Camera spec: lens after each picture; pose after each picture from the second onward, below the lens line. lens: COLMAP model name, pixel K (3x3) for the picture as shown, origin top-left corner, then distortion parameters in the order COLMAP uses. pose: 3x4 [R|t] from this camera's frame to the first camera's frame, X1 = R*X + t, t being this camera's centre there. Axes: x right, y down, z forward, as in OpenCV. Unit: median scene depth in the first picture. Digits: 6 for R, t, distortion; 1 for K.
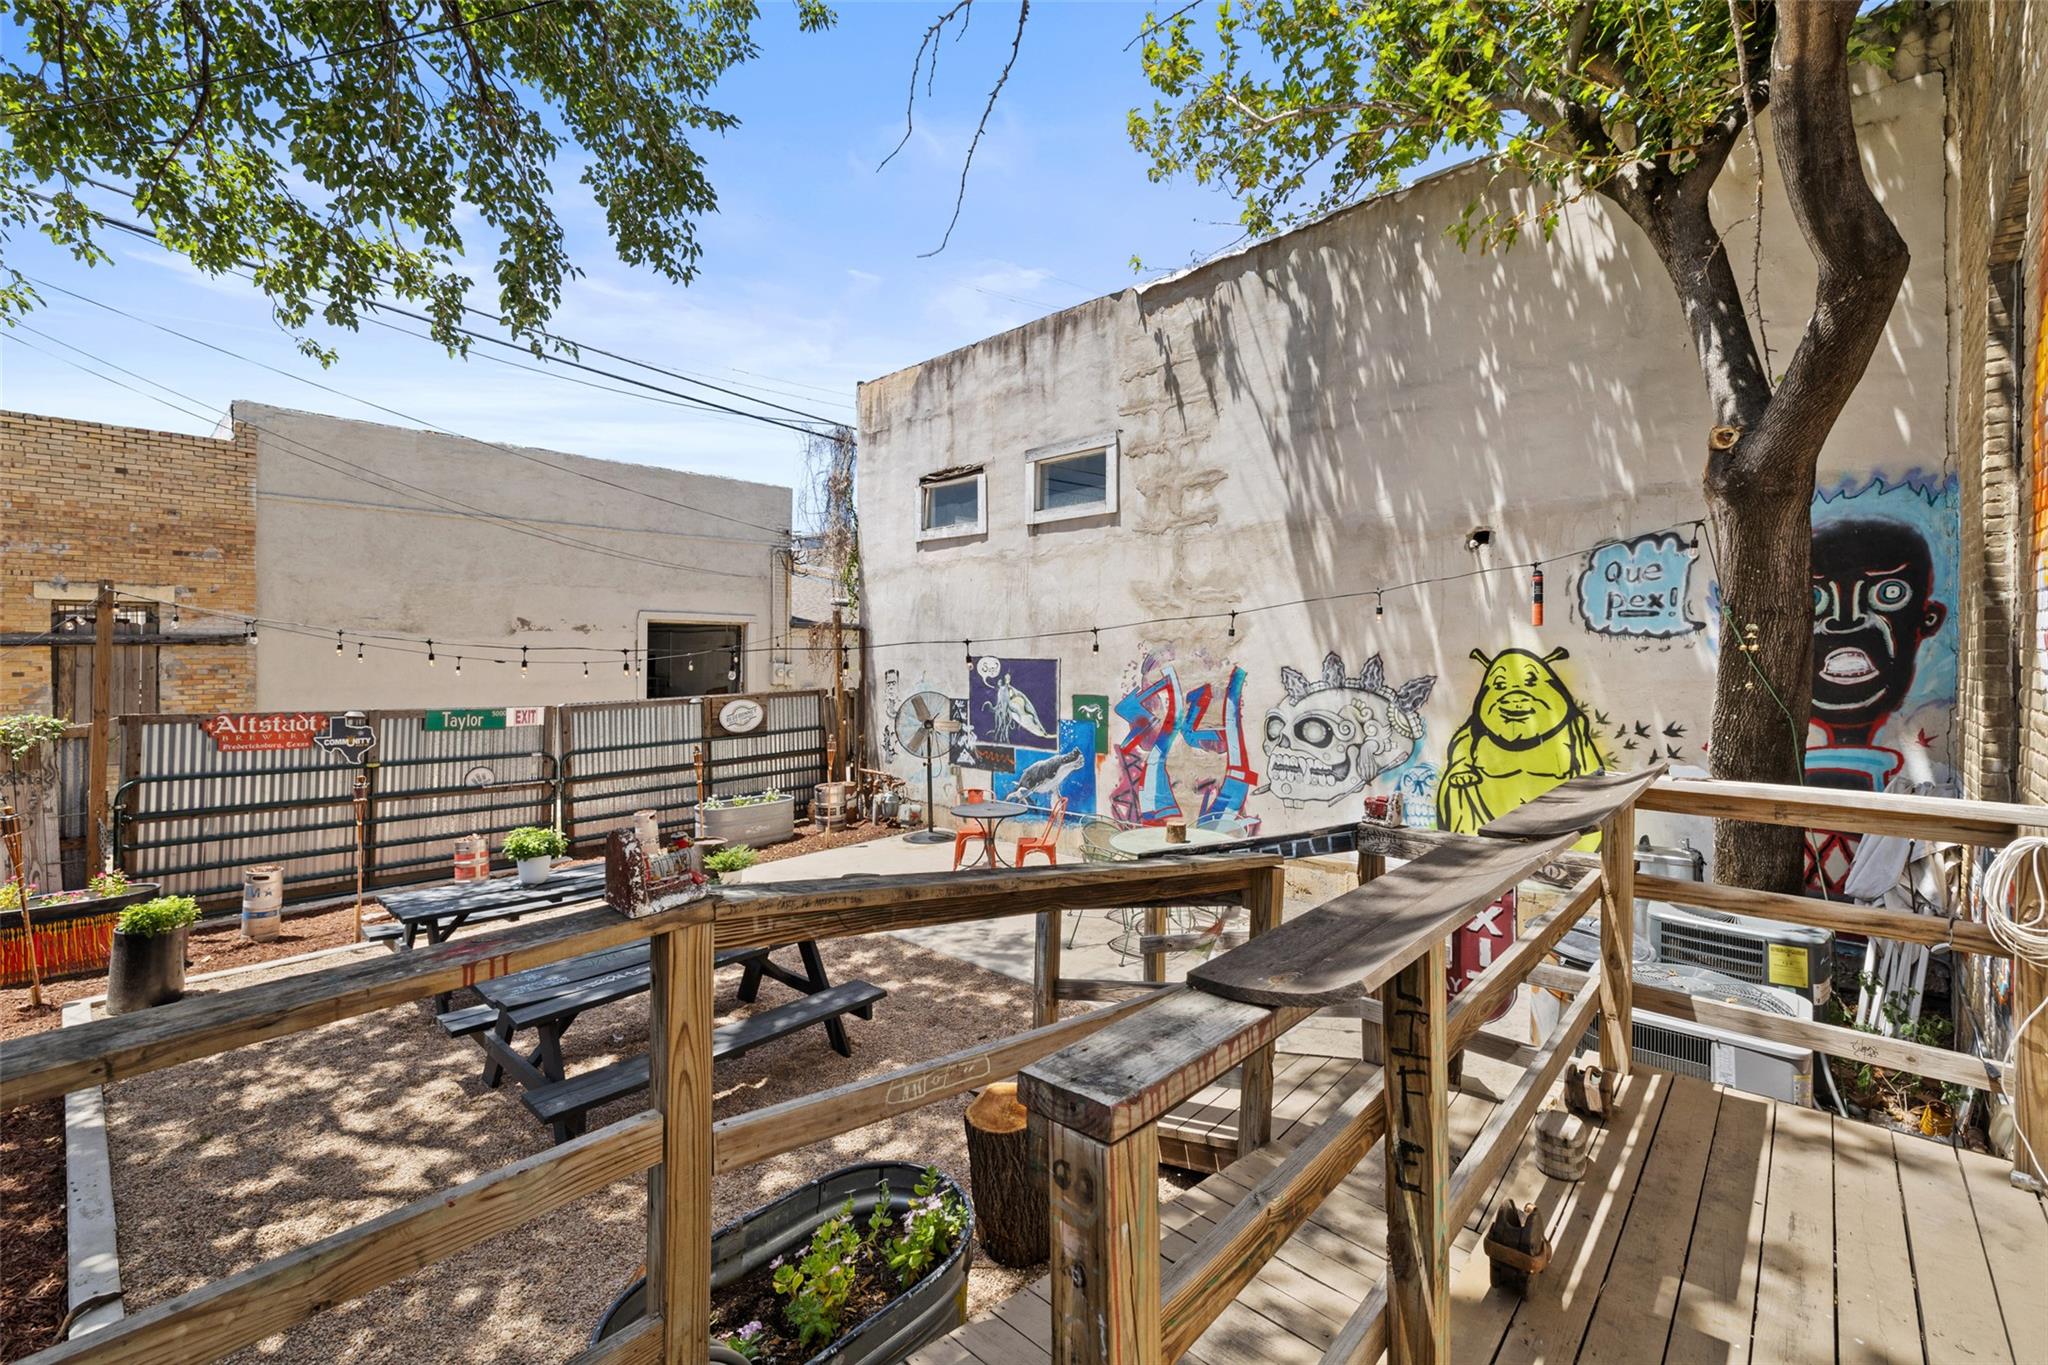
lens RADIAL K [[875.3, 0, 1018.4], [0, 875.3, 654.0], [0, 0, 1]] dist [-0.001587, 0.006297]
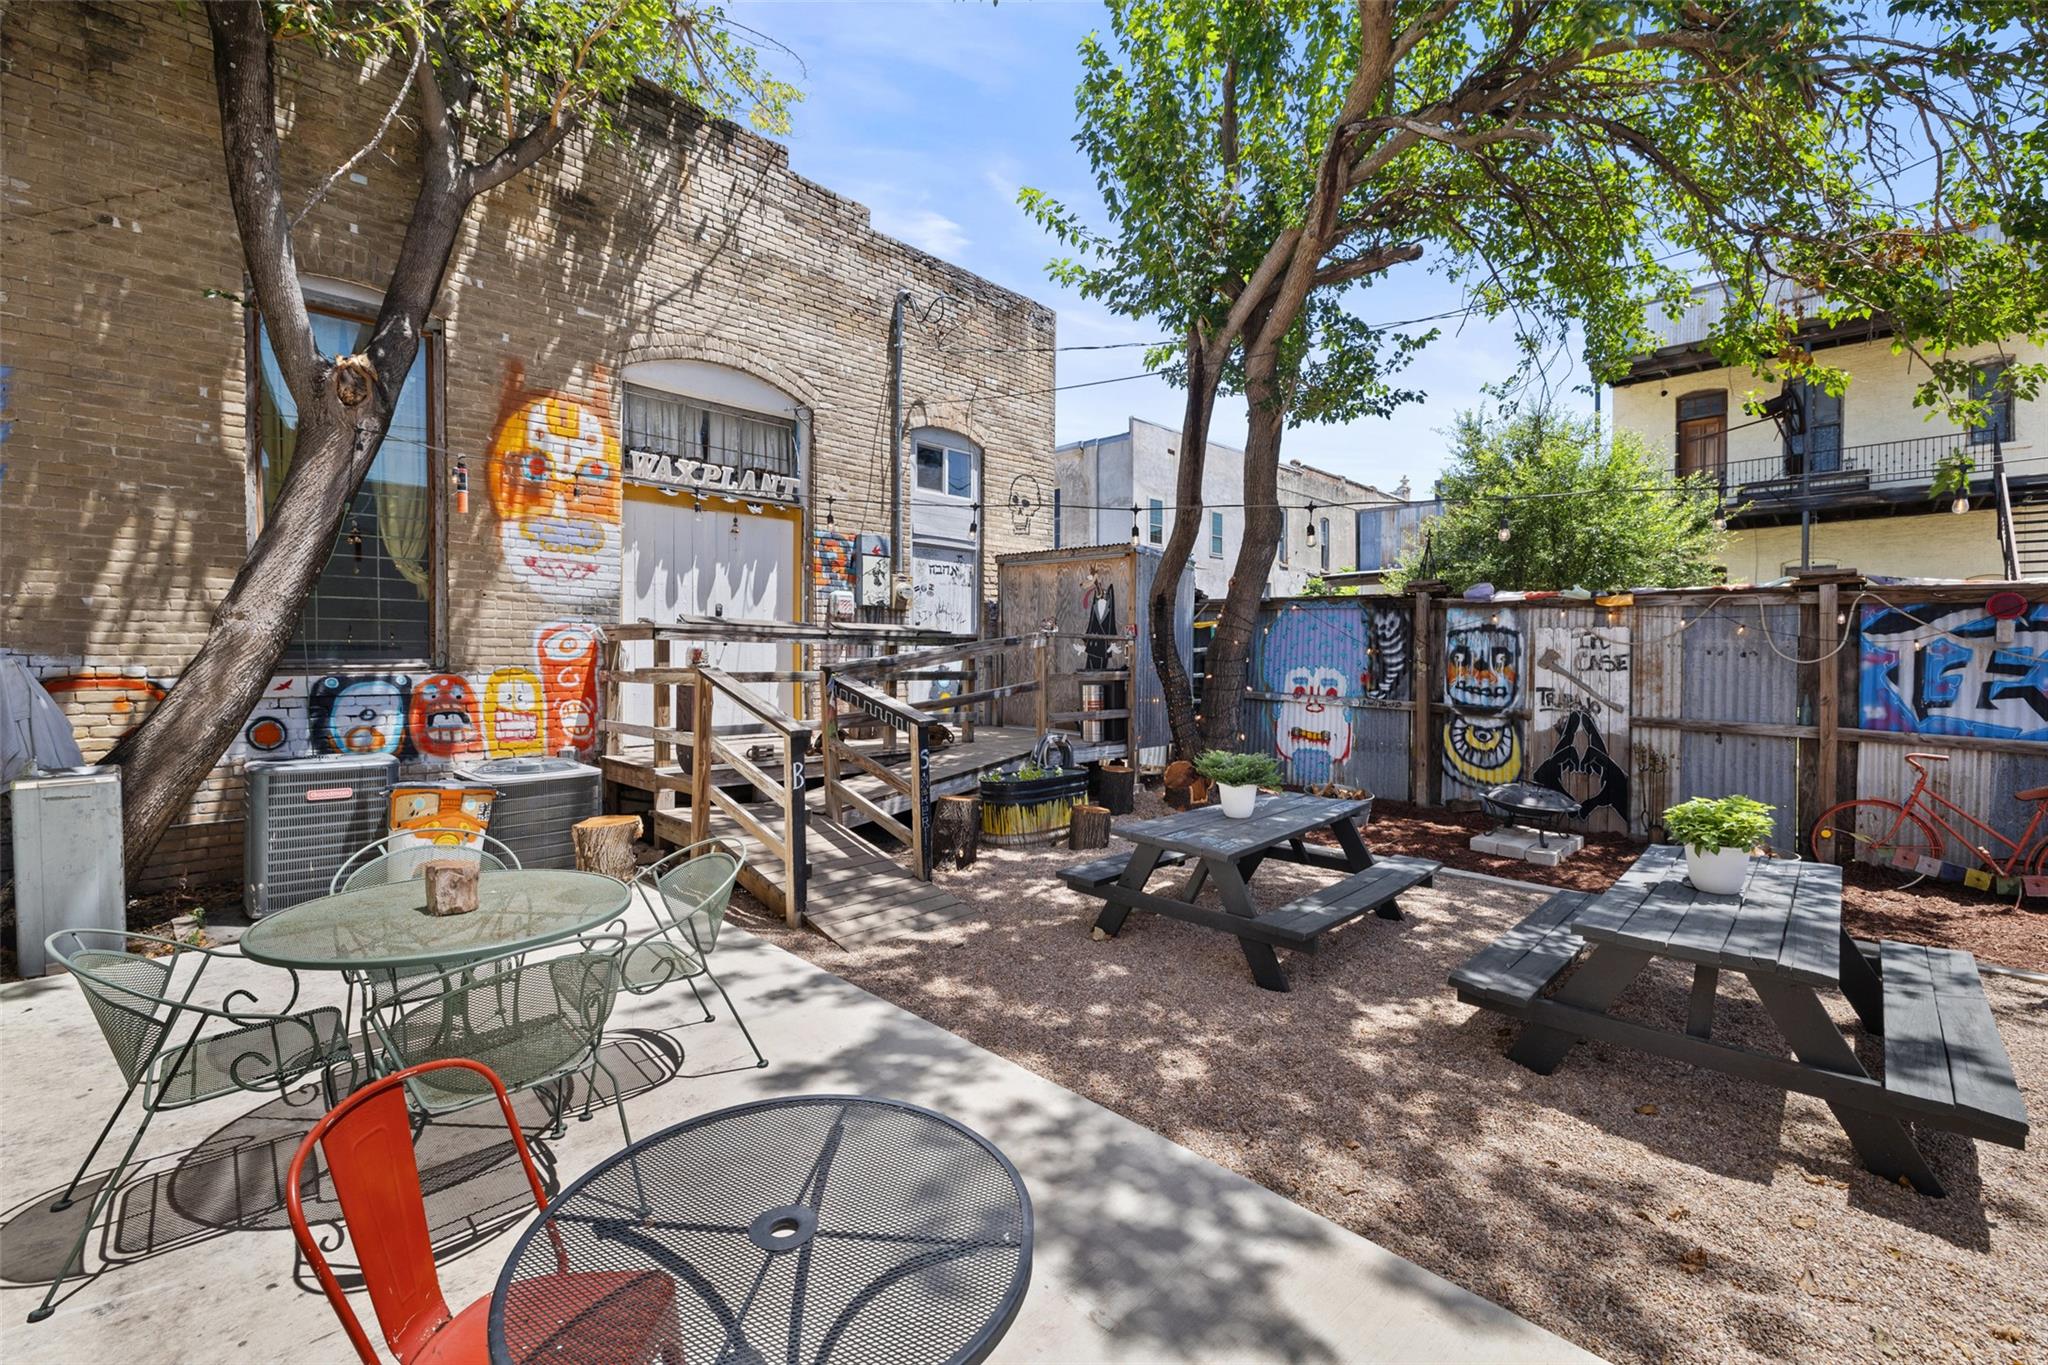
lens RADIAL K [[875.3, 0, 1018.4], [0, 875.3, 654.0], [0, 0, 1]] dist [-0.001587, 0.006297]
pose [[-0.999508, -0.005365, 0.030912, -0.066507], [-0.005237, 0.999977, 0.004211, 0.068218], [-0.030934, 0.004047, -0.999513, 1.056772]]
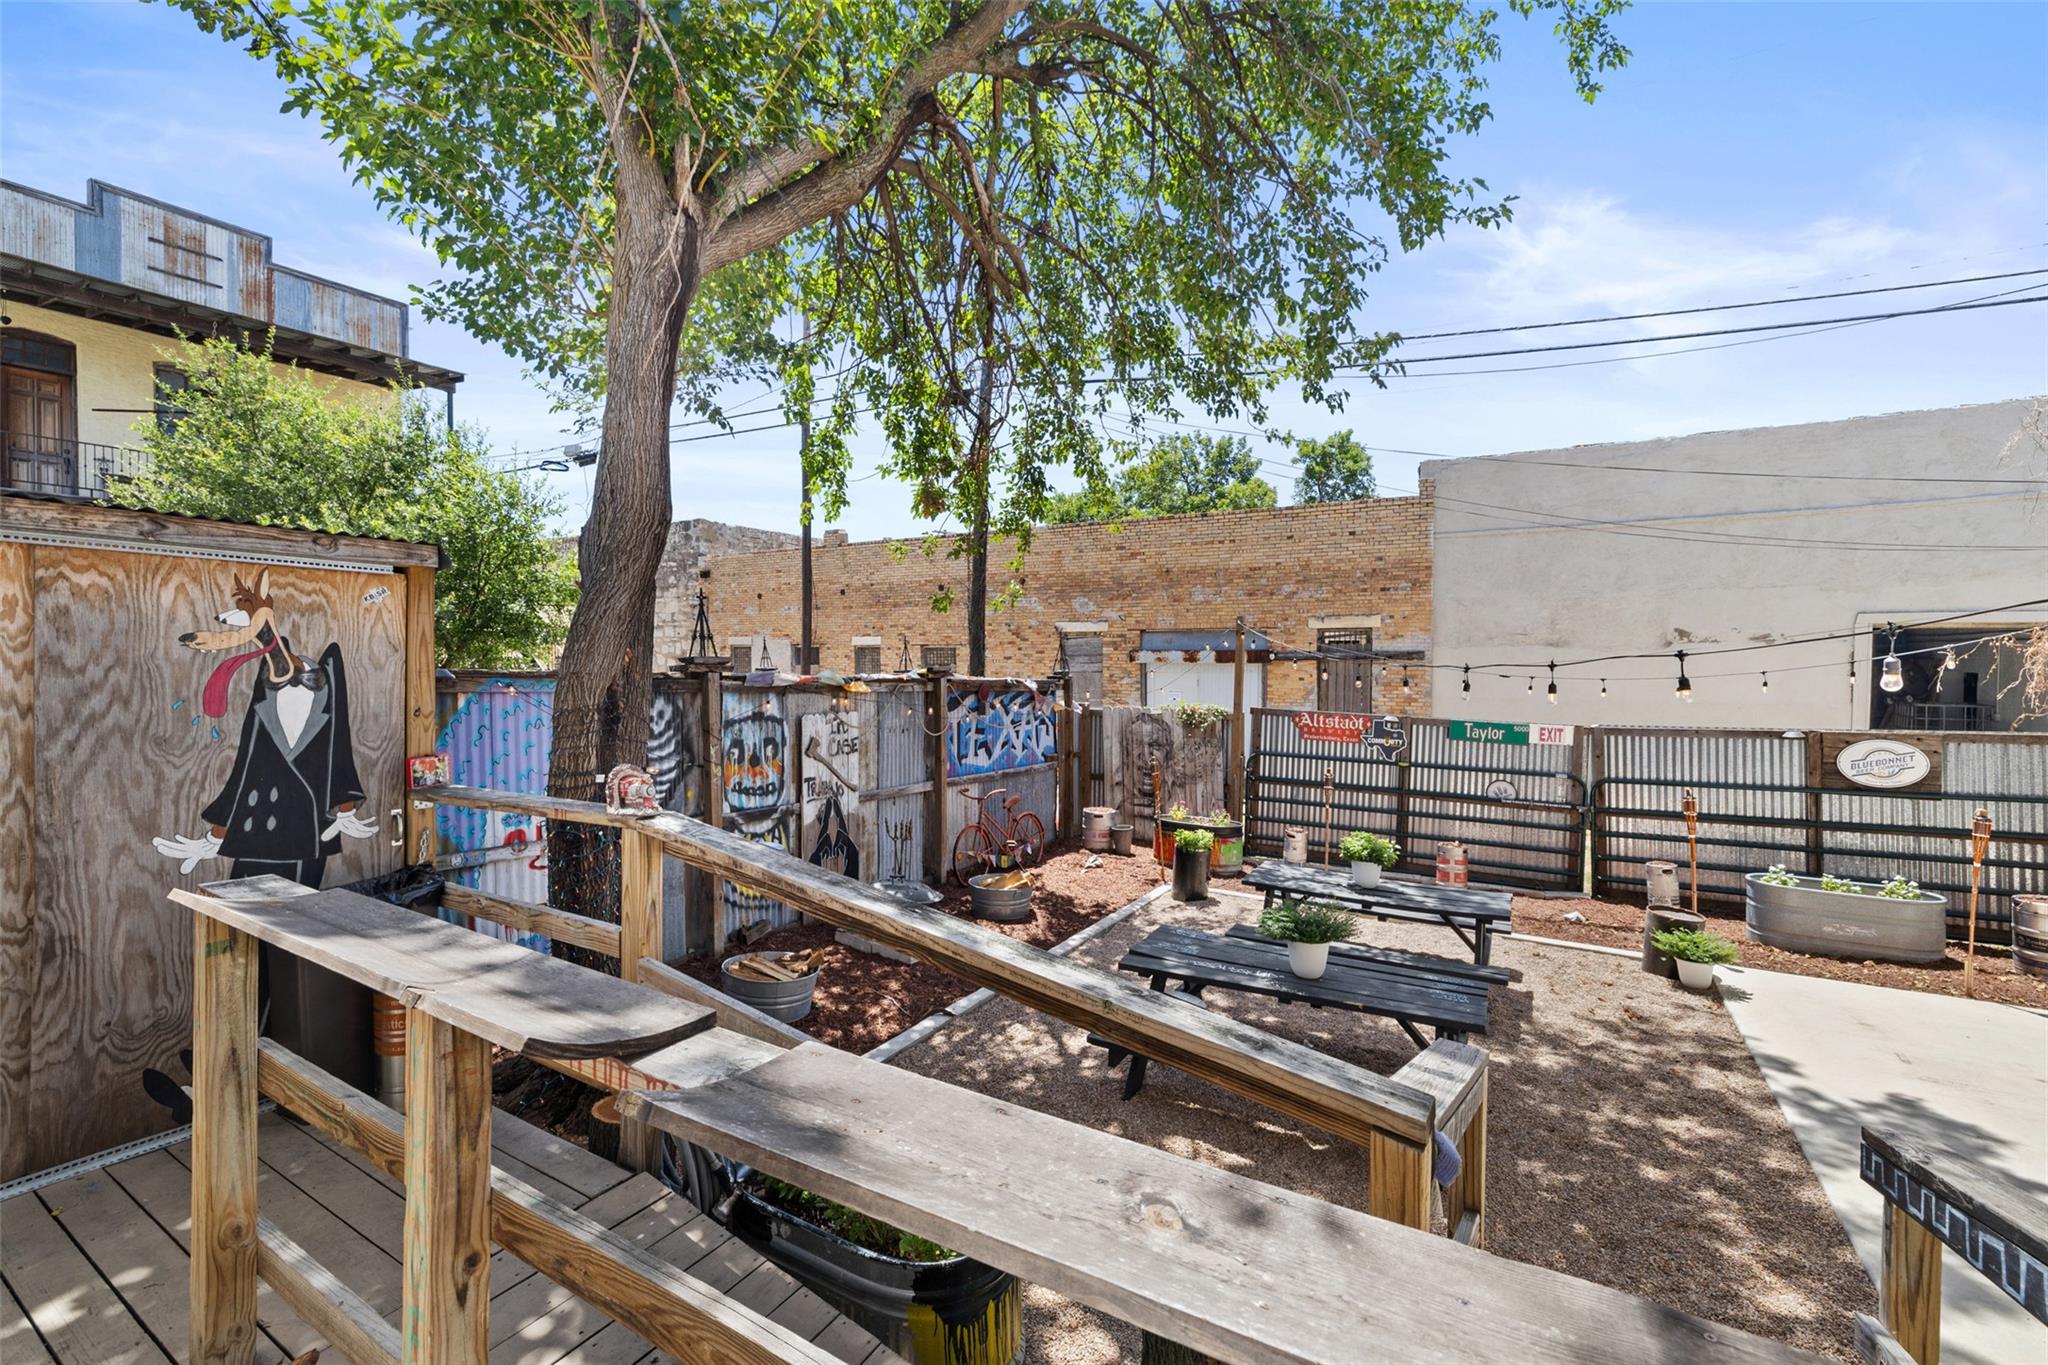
lens RADIAL K [[875.3, 0, 1018.4], [0, 875.3, 654.0], [0, 0, 1]] dist [-0.001587, 0.006297]
pose [[0.196912, -0.007061, -0.980396, 0.262893], [-0.007623, 0.999933, -0.008733, -0.003385], [0.980391, 0.009193, 0.196845, 0.252792]]
